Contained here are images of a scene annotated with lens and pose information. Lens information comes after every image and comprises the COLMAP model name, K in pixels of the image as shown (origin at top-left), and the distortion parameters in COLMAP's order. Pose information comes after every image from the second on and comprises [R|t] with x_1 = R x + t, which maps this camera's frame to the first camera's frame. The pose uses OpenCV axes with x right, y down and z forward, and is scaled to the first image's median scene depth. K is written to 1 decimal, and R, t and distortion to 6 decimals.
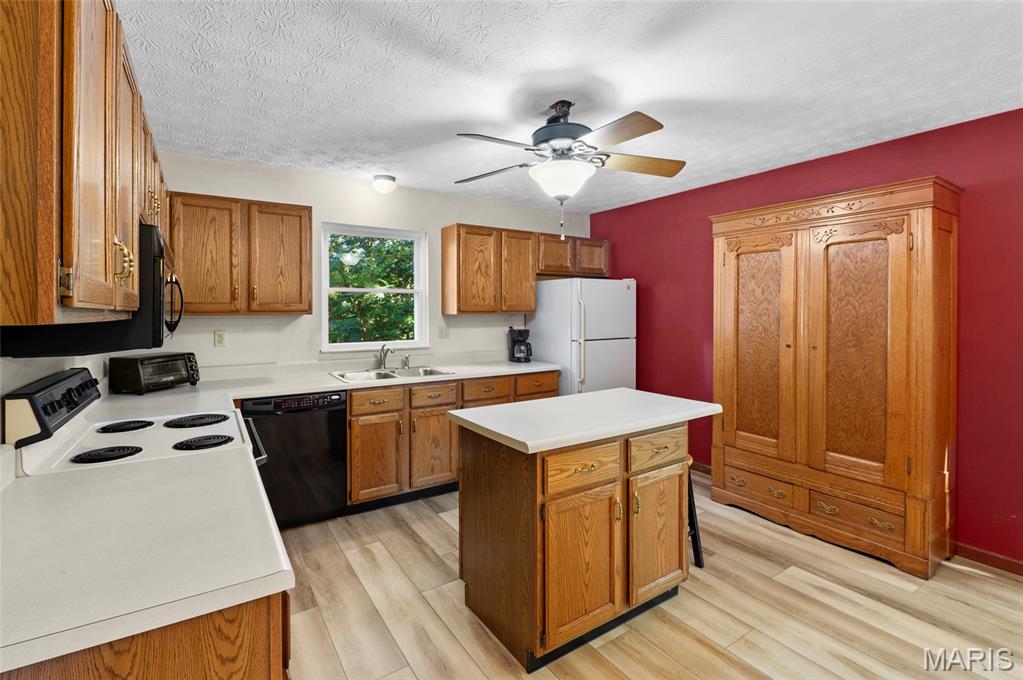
lens RADIAL K [[460.6, 0, 500.5], [0, 460.6, 313.3], [0, 0, 1]] dist [-0.009930, 0.000014]
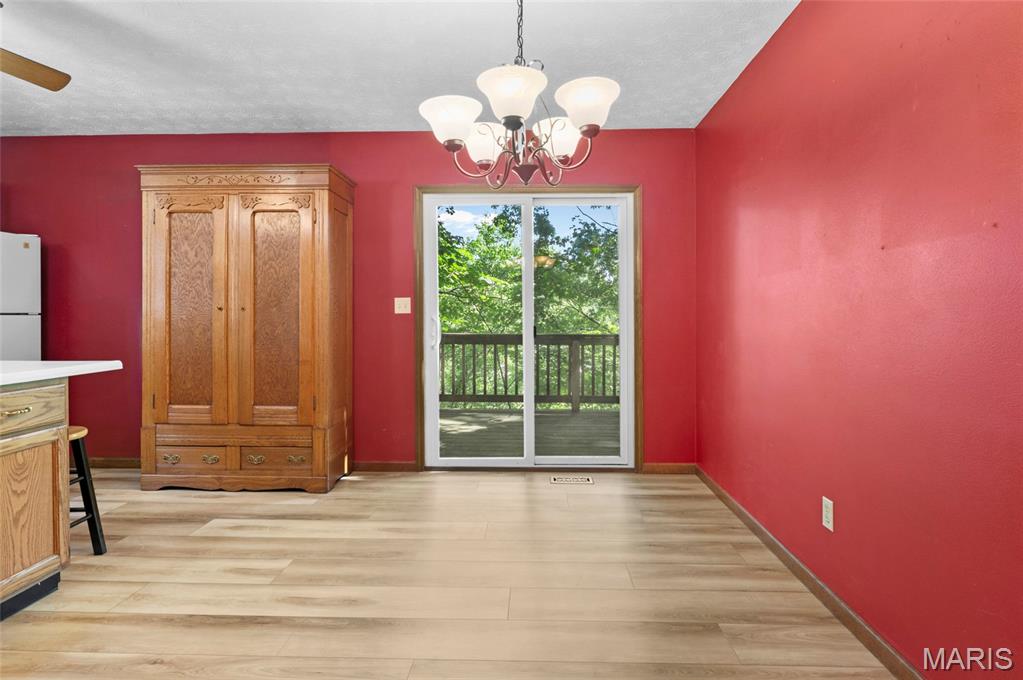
lens RADIAL K [[512.2, 0, 517.1], [0, 512.2, 320.1], [0, 0, 1]] dist [-0.003883, -0.000615]
pose [[0.568724, -0.003427, 0.822521, 0.083278], [0.002900, 0.999993, 0.002161, 0.101540], [-0.822523, 0.001157, 0.568731, -0.177514]]
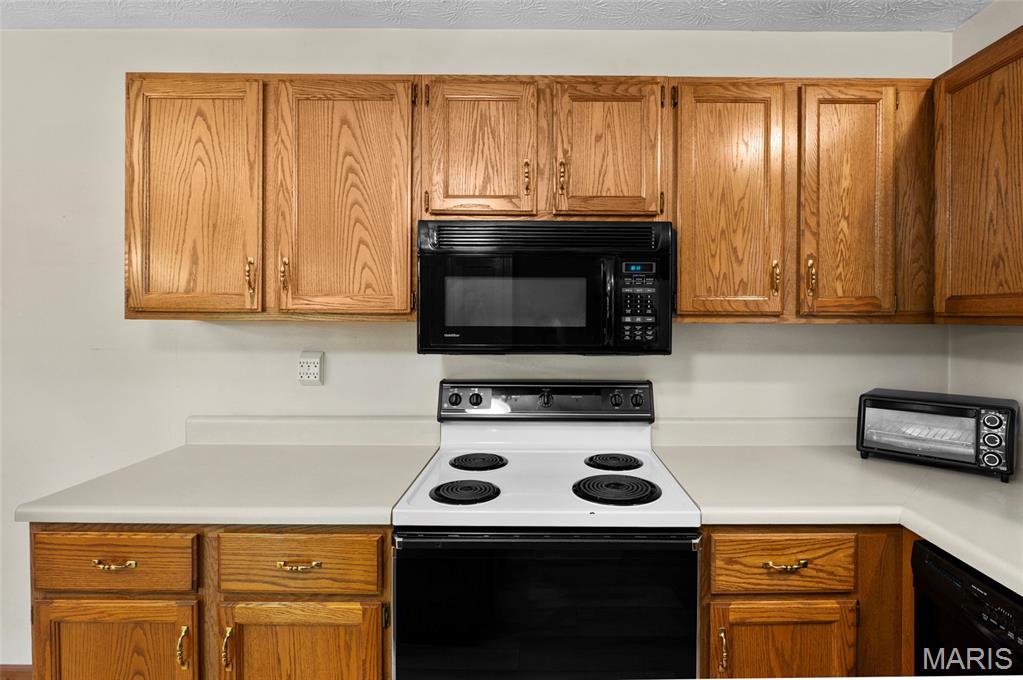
lens RADIAL K [[512.2, 0, 546.4], [0, 512.2, 317.5], [0, 0, 1]] dist [-0.007022, -0.001094]
pose [[-0.535679, 0.006221, -0.844399, -0.012602], [-0.005403, 0.999927, 0.010794, -0.005098], [0.844405, 0.010344, -0.535606, 0.949114]]
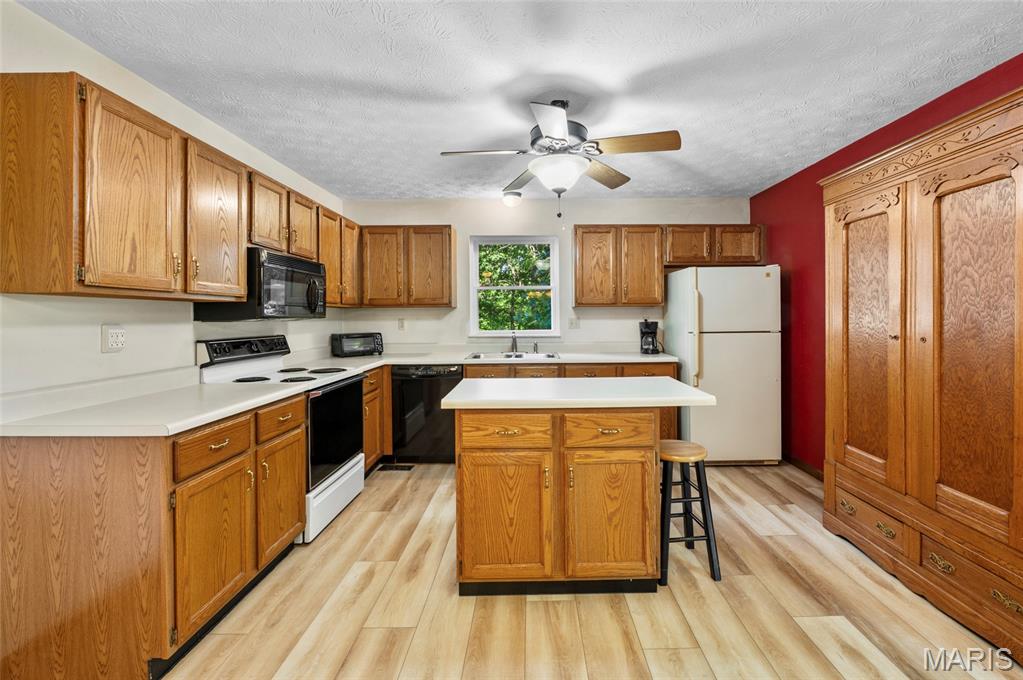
lens RADIAL K [[429.3, 0, 539.2], [0, 429.3, 315.6], [0, 0, 1]] dist [-0.010701, -0.000394]
pose [[0.850146, -0.003736, -0.526534, 0.530153], [0.002435, 0.999992, -0.003164, 0.038372], [0.526542, 0.001407, 0.850148, 0.102907]]
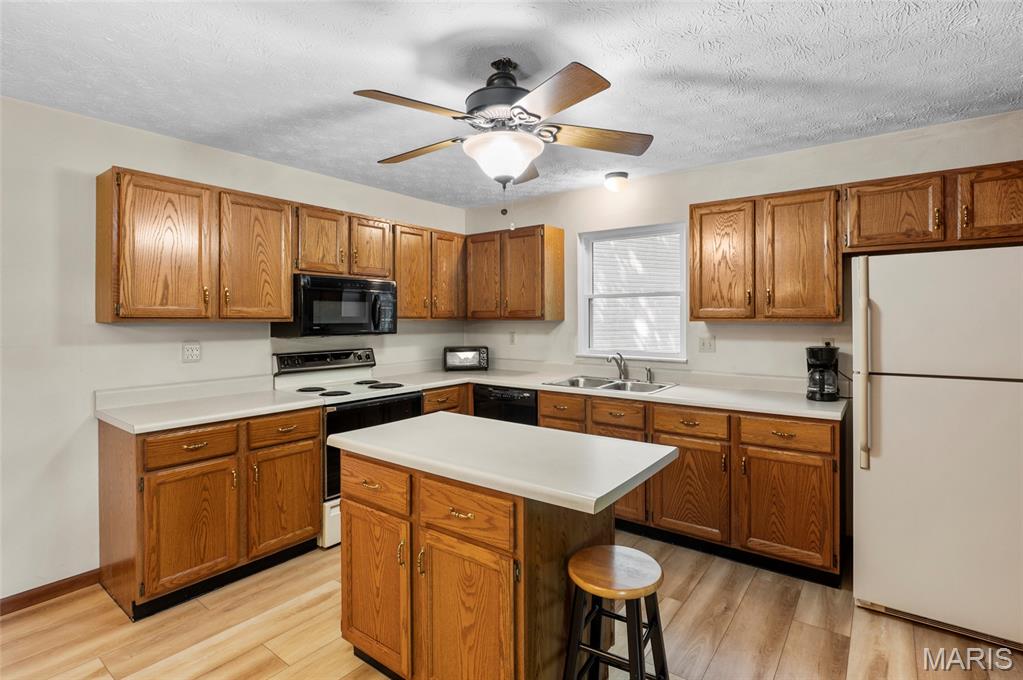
lens RADIAL K [[494.5, 0, 523.9], [0, 494.5, 318.0], [0, 0, 1]] dist [-0.008715, -0.000278]
pose [[0.356443, 0.003202, -0.934311, 0.823647], [-0.003525, 0.999992, 0.002082, -0.006349], [0.934310, 0.002552, 0.356452, 0.613559]]
